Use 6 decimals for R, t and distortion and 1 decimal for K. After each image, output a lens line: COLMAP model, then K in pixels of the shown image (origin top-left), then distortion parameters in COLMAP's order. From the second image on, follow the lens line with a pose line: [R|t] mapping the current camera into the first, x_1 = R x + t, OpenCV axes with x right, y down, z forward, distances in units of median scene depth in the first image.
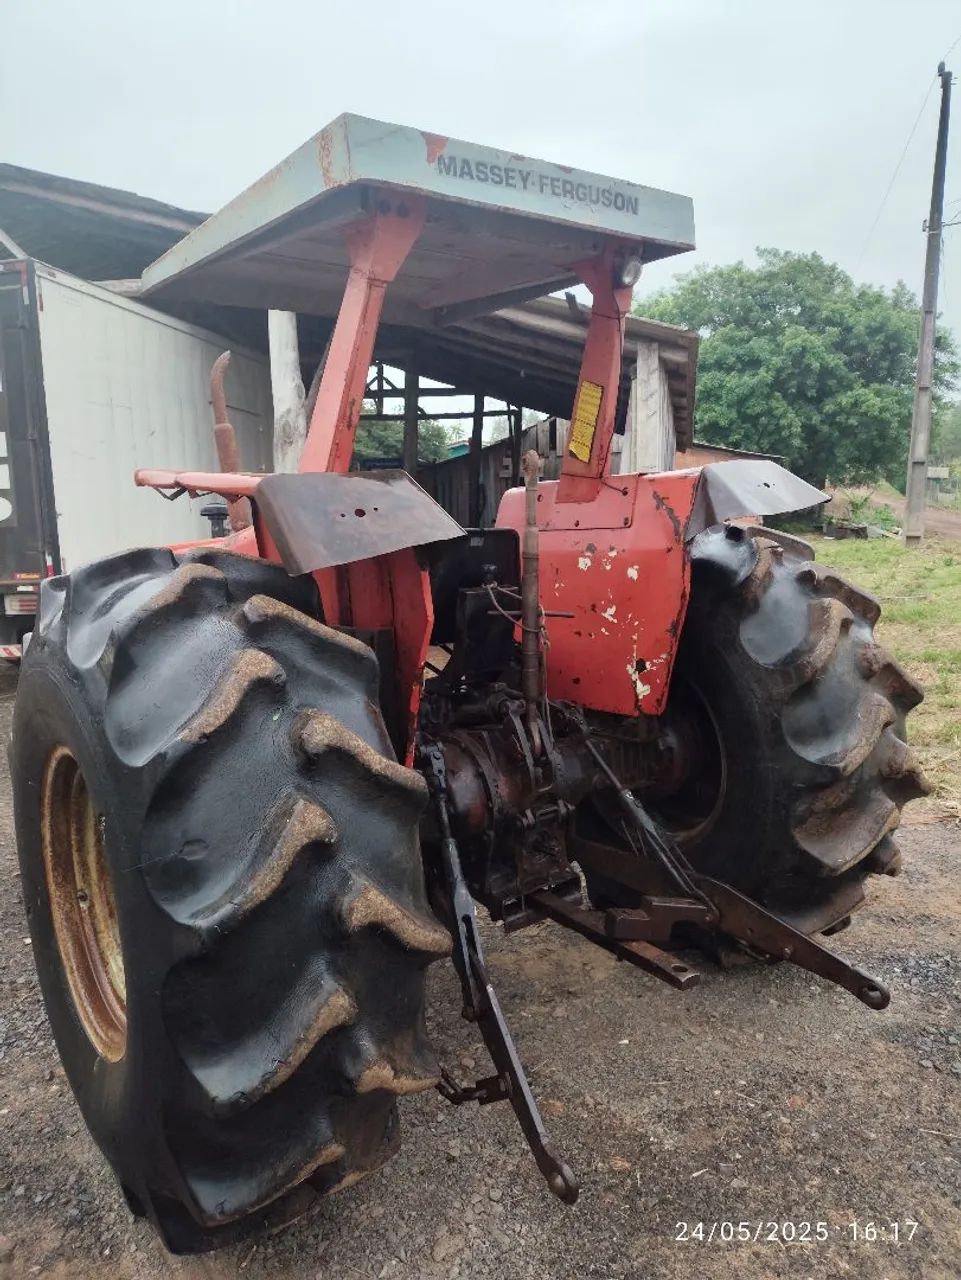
lens RADIAL K [[1024.6, 0, 480.5], [0, 1024.6, 640.0], [0, 0, 1]] dist [0.061114, -0.081911]
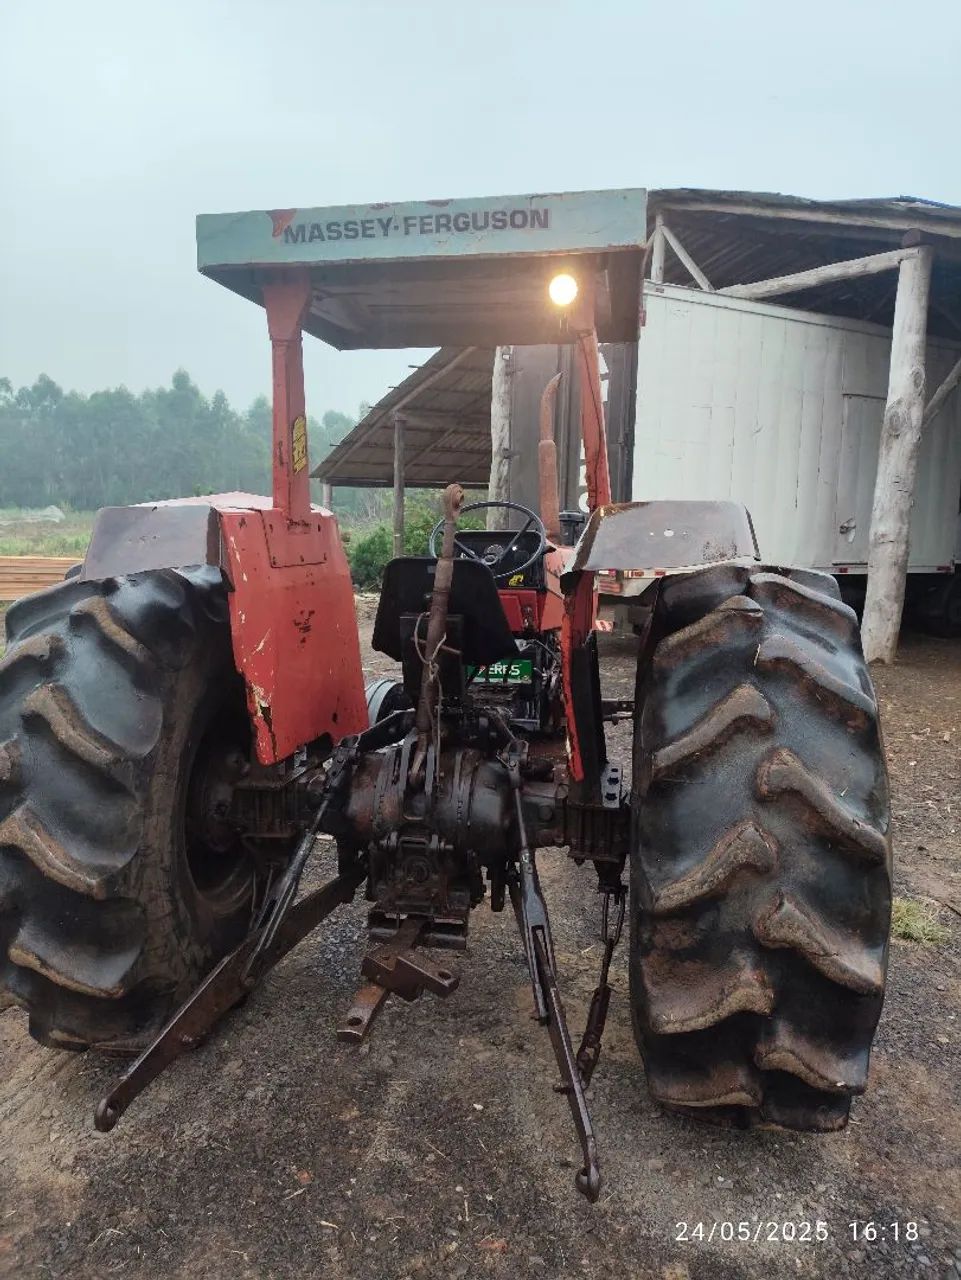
lens RADIAL K [[1024.6, 0, 480.5], [0, 1024.6, 640.0], [0, 0, 1]] dist [0.061114, -0.081911]
pose [[0.625928, 0.142920, -0.766674, 0.919902], [-0.123850, 0.988806, 0.083215, -0.130538], [0.769984, 0.042866, 0.636621, 0.420447]]
